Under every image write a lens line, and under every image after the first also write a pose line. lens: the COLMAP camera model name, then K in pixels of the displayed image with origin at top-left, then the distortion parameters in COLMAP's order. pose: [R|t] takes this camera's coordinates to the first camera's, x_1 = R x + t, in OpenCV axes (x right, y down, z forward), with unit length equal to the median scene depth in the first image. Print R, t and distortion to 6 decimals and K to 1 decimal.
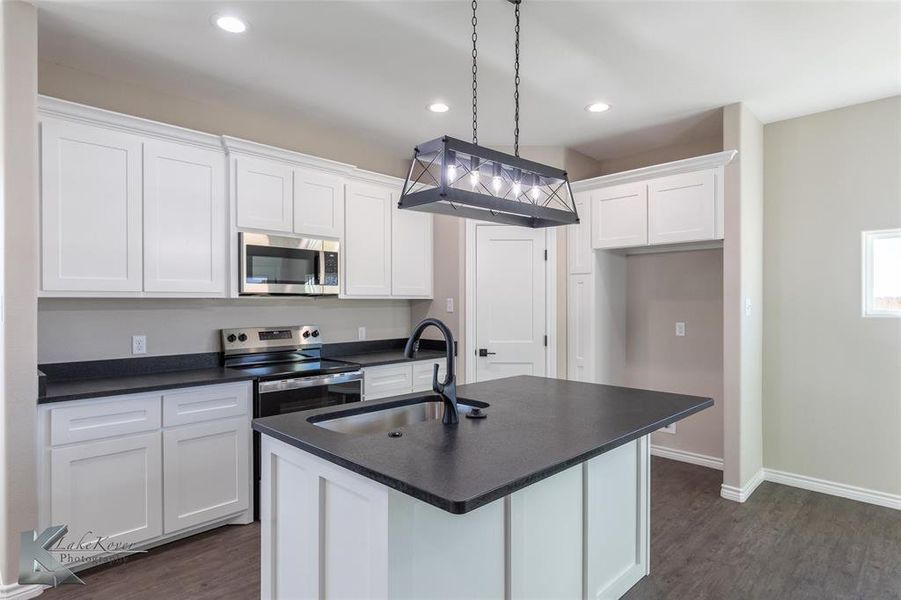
lens RADIAL K [[482.4, 0, 450.4], [0, 482.4, 304.7], [0, 0, 1]] dist [-0.002508, 0.000077]
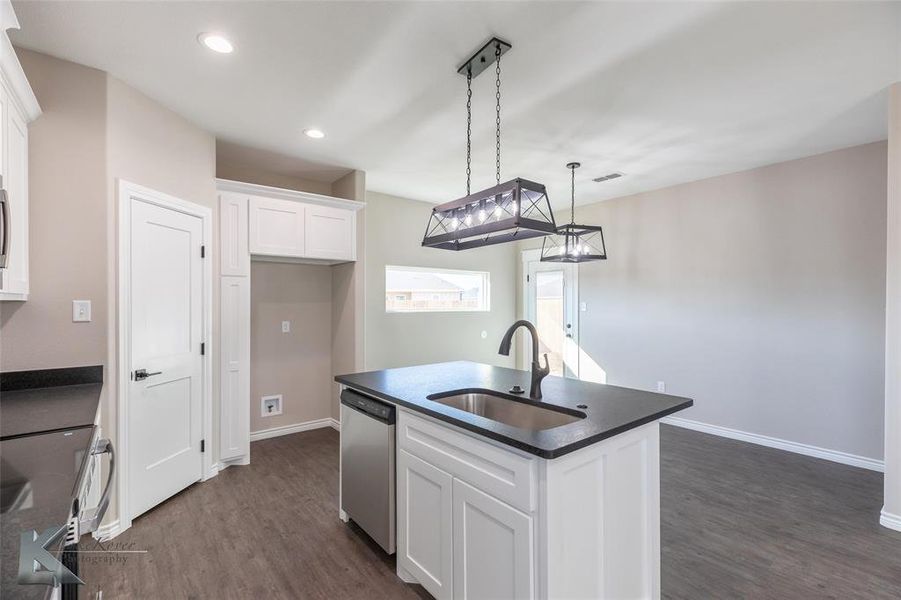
lens RADIAL K [[402.1, 0, 451.6], [0, 402.1, 305.1], [0, 0, 1]] dist [0.002847, 0.000159]
pose [[0.113829, -0.004931, 0.993488, -0.605877], [0.003318, 0.999984, 0.004583, -0.009108], [-0.993495, 0.002775, 0.113843, 0.579010]]
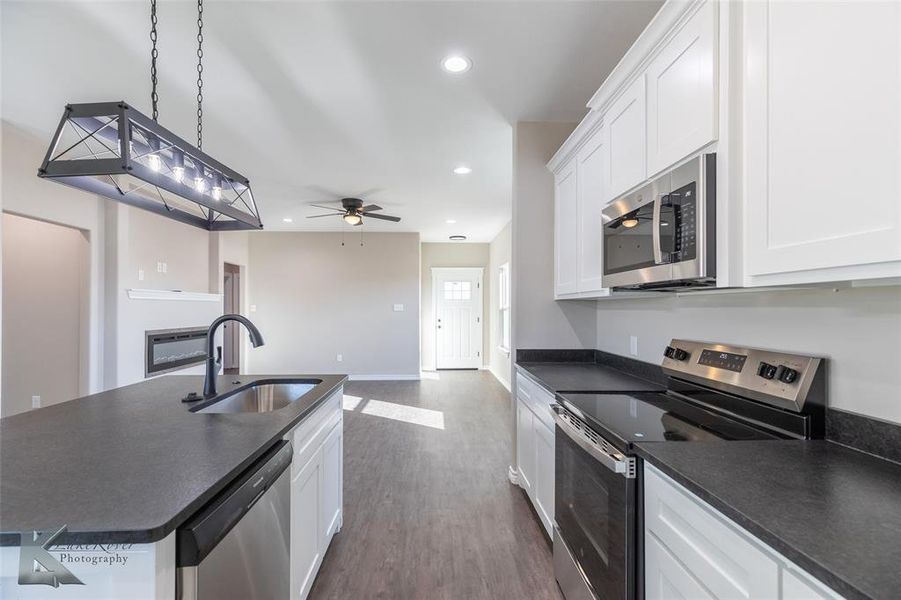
lens RADIAL K [[400.3, 0, 448.4], [0, 400.3, 305.0], [0, 0, 1]] dist [0.000536, 0.000019]
pose [[-0.680092, -0.004613, -0.733112, 0.188019], [-0.001759, 0.999988, -0.004661, 0.003661], [0.733125, -0.001880, -0.680092, 1.167213]]
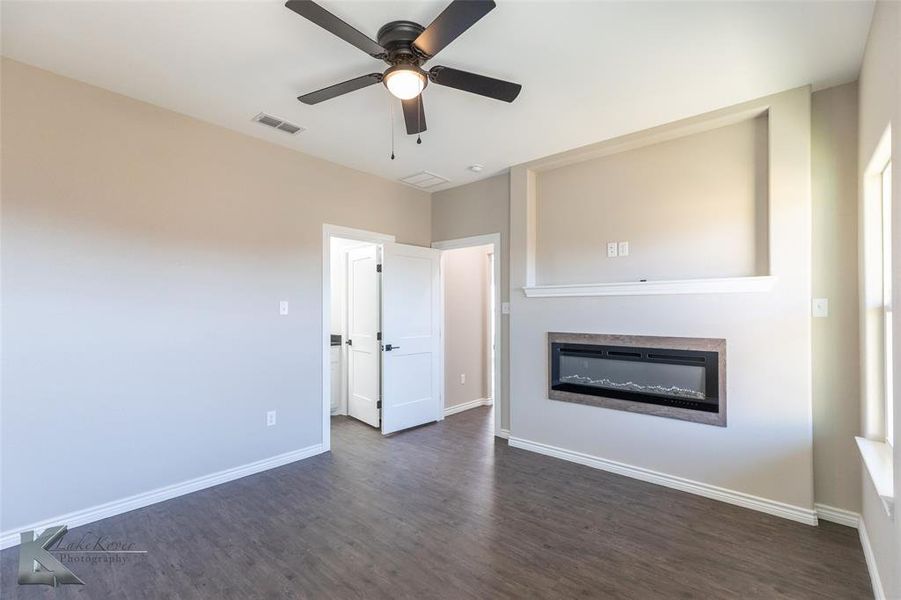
lens RADIAL K [[402.1, 0, 451.6], [0, 402.1, 305.1], [0, 0, 1]] dist [0.002847, 0.000159]
pose [[-0.066147, 0.010659, 0.997753, -1.175946], [0.007169, 0.999922, -0.010207, 0.008943], [-0.997784, 0.006478, -0.066218, -0.139522]]
